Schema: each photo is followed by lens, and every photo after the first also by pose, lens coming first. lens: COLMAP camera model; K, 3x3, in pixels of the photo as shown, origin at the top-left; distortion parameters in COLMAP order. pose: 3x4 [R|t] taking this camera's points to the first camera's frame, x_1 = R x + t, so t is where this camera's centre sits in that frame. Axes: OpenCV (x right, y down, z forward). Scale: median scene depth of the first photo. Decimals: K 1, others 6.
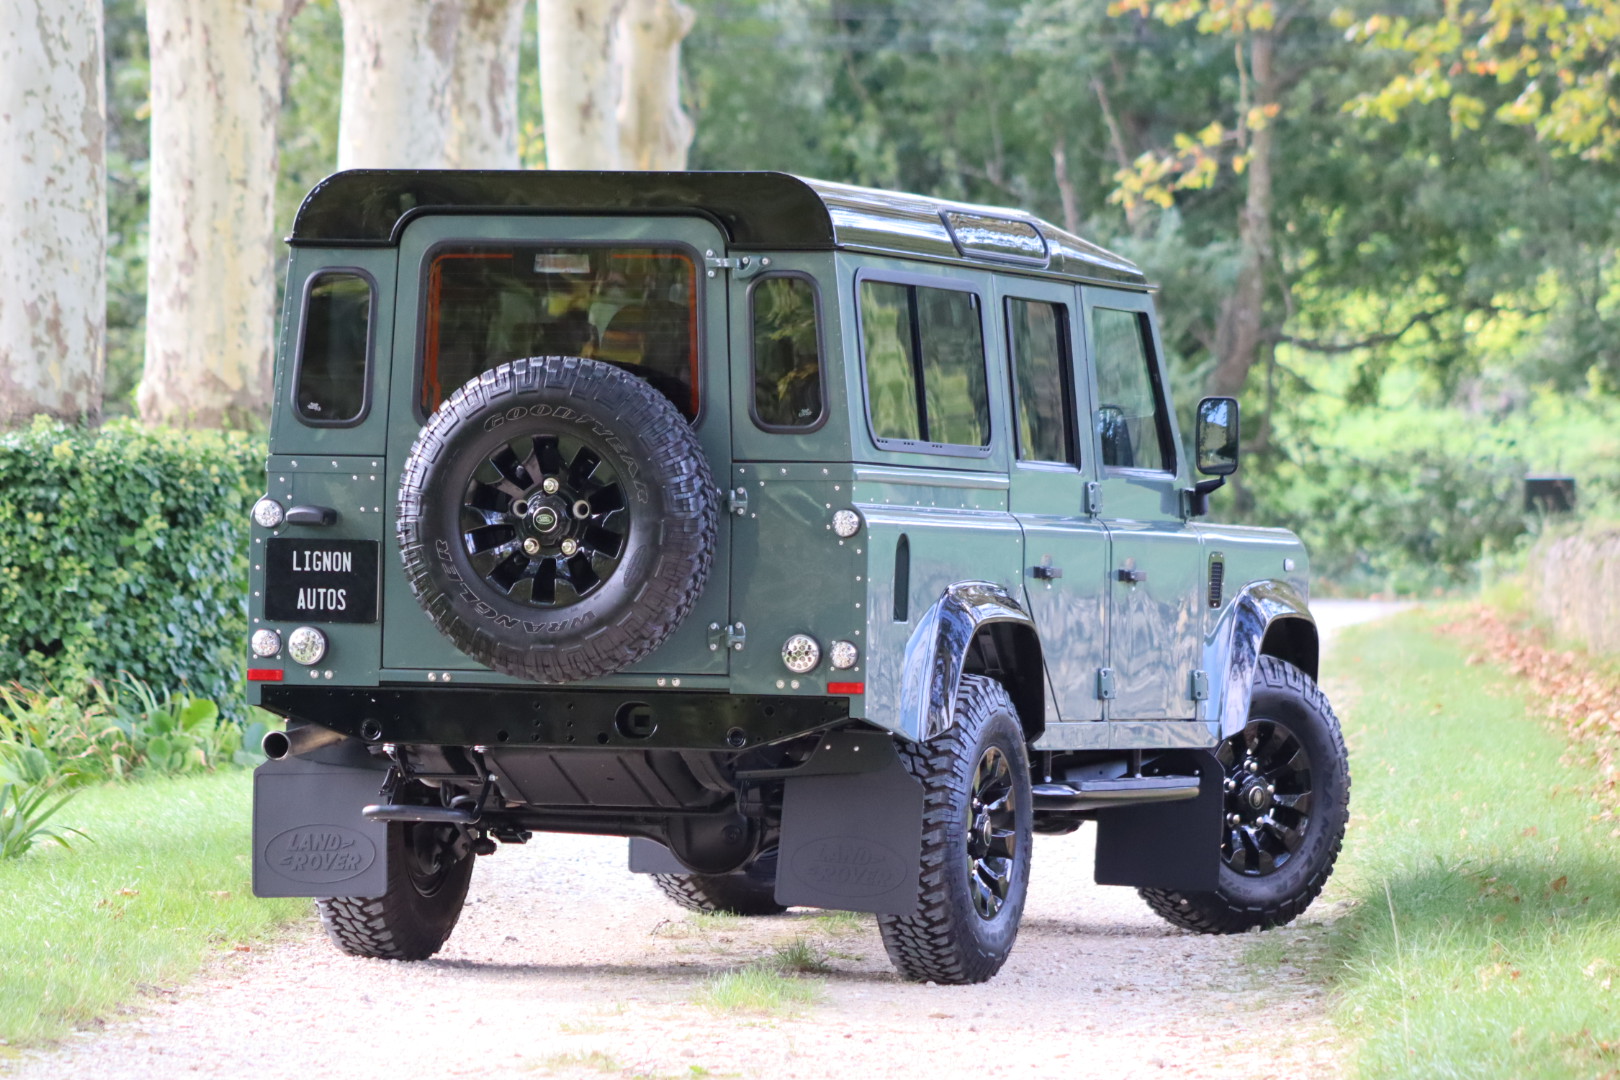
lens RADIAL K [[10547.5, 0, 810.0], [0, 10547.5, 540.0], [0, 0, 1]] dist [0.552499, -2.943815]
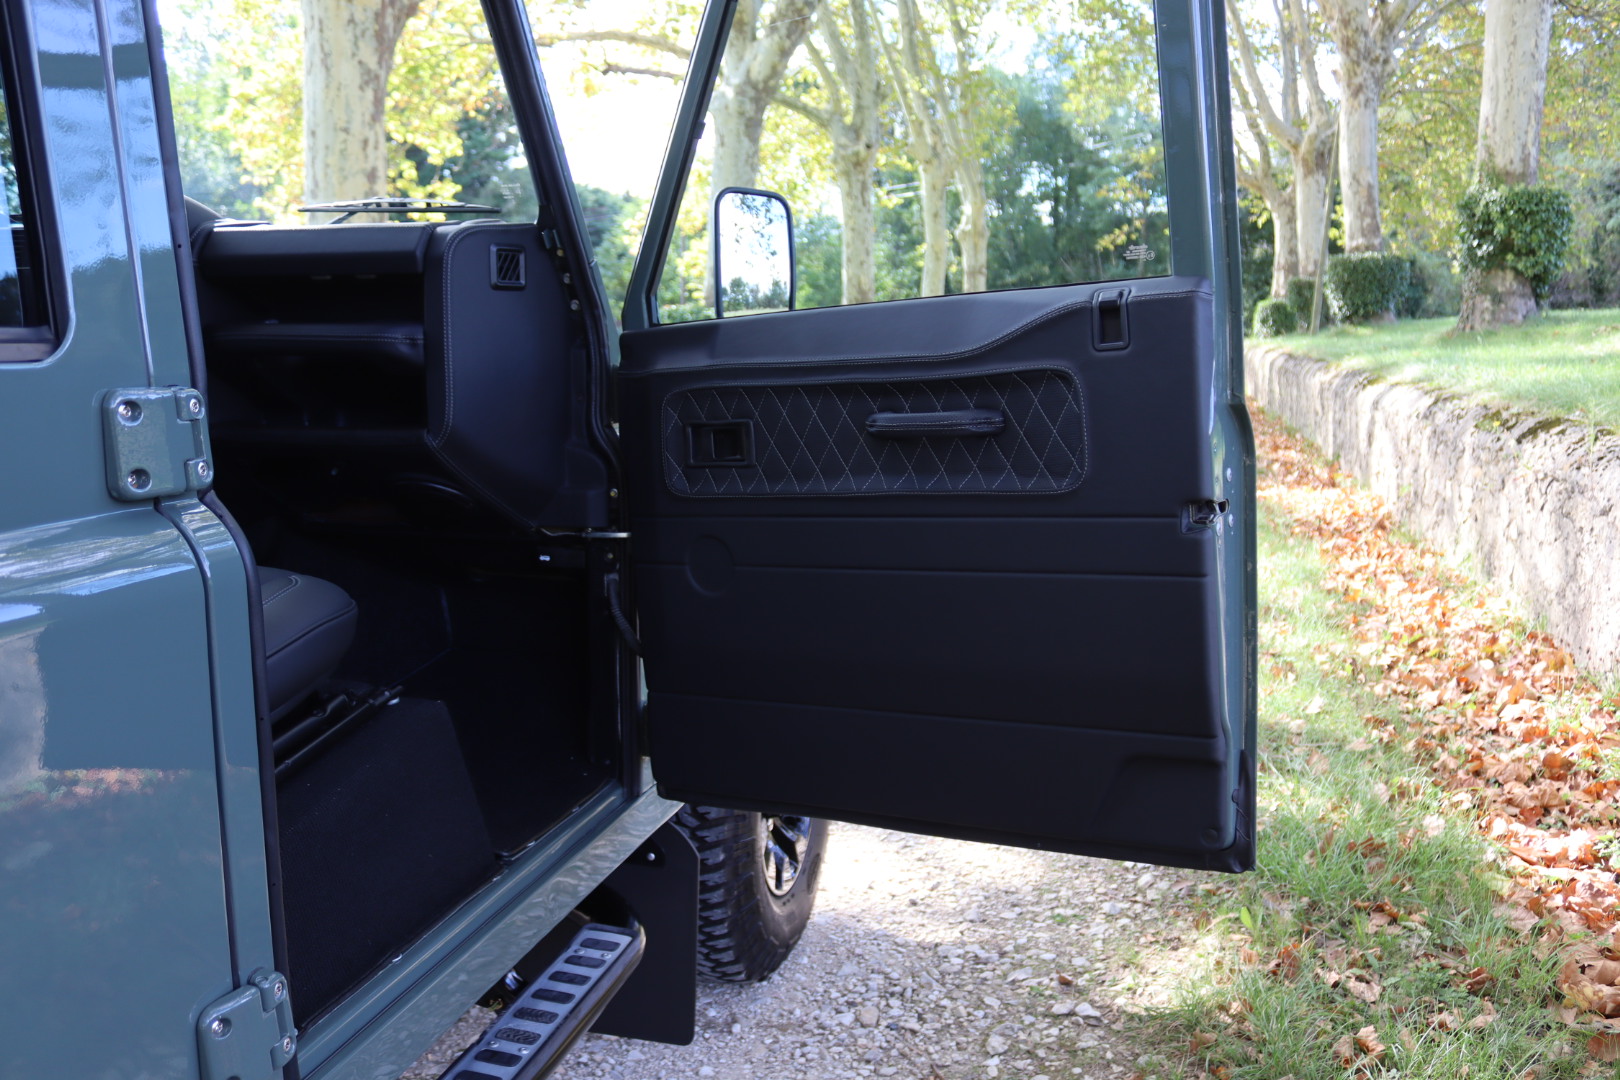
lens RADIAL K [[1367.2, 0, 821.3], [0, 1367.2, 502.7], [0, 0, 1]] dist [-0.155287, 0.167663]
pose [[0.981430, 0.023153, -0.190420, 0.075910], [0.001499, 0.991733, 0.128313, -0.013717], [0.191816, -0.126215, 0.973281, 1.496672]]
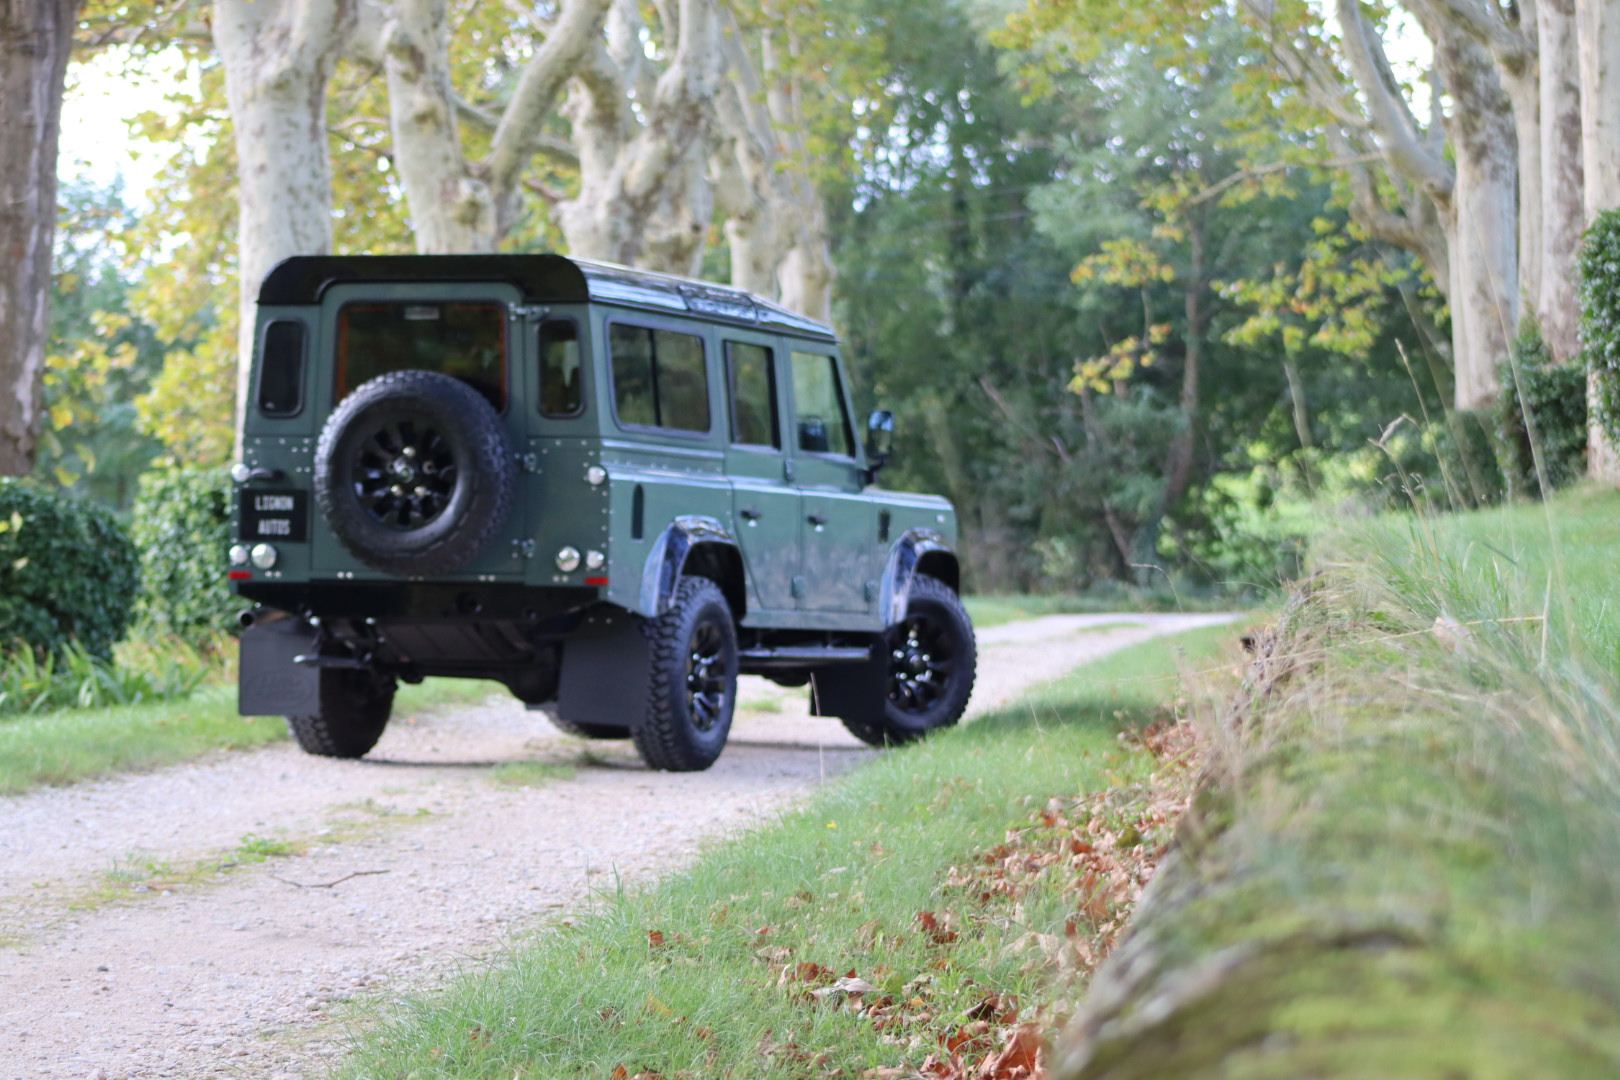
lens RADIAL K [[5786.9, 0, 810.0], [0, 5786.9, 540.0], [0, 0, 1]] dist [-0.030843, -0.716085]
pose [[0.999160, -0.001365, -0.040967, 0.069175], [0.000869, 0.999926, -0.012108, 0.018074], [0.040981, 0.012063, 0.999087, 0.138744]]
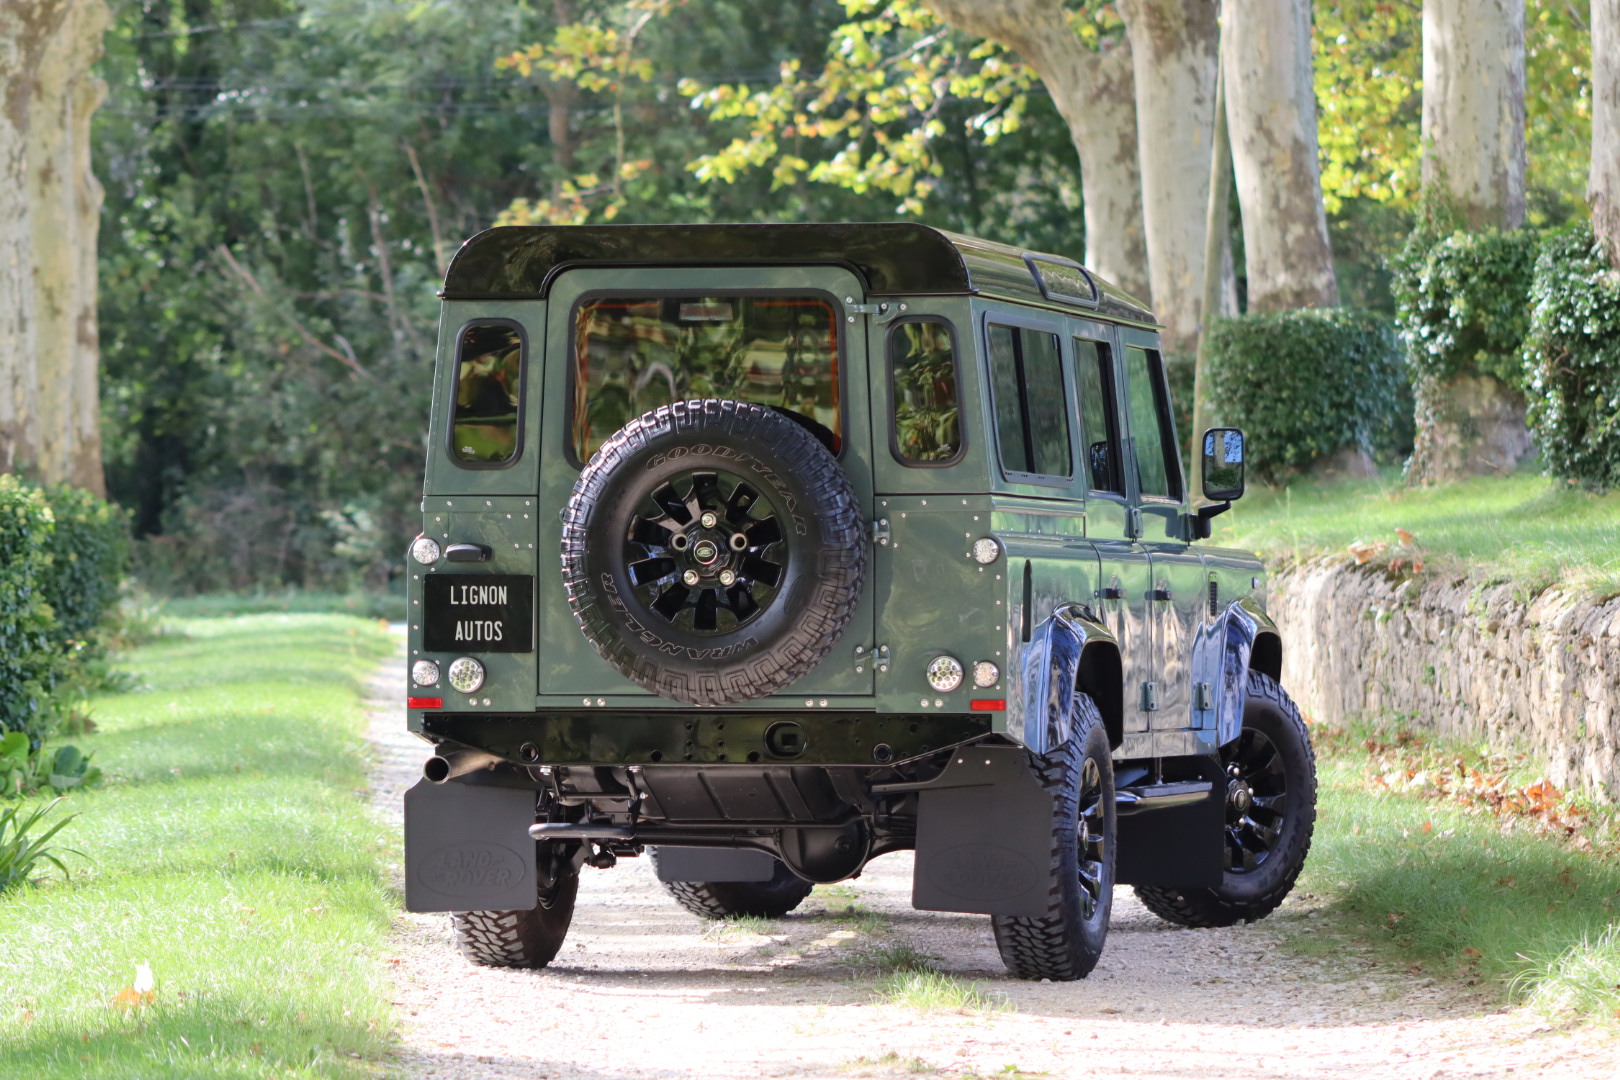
lens RADIAL K [[9523.6, 0, 810.0], [0, 9523.6, 540.0], [0, 0, 1]] dist [0.499770, 14.689356]
pose [[0.995098, -0.016980, 0.097429, -0.106212], [0.017200, 0.999851, -0.001422, -0.001616], [-0.097391, 0.003091, 0.995241, 0.041762]]
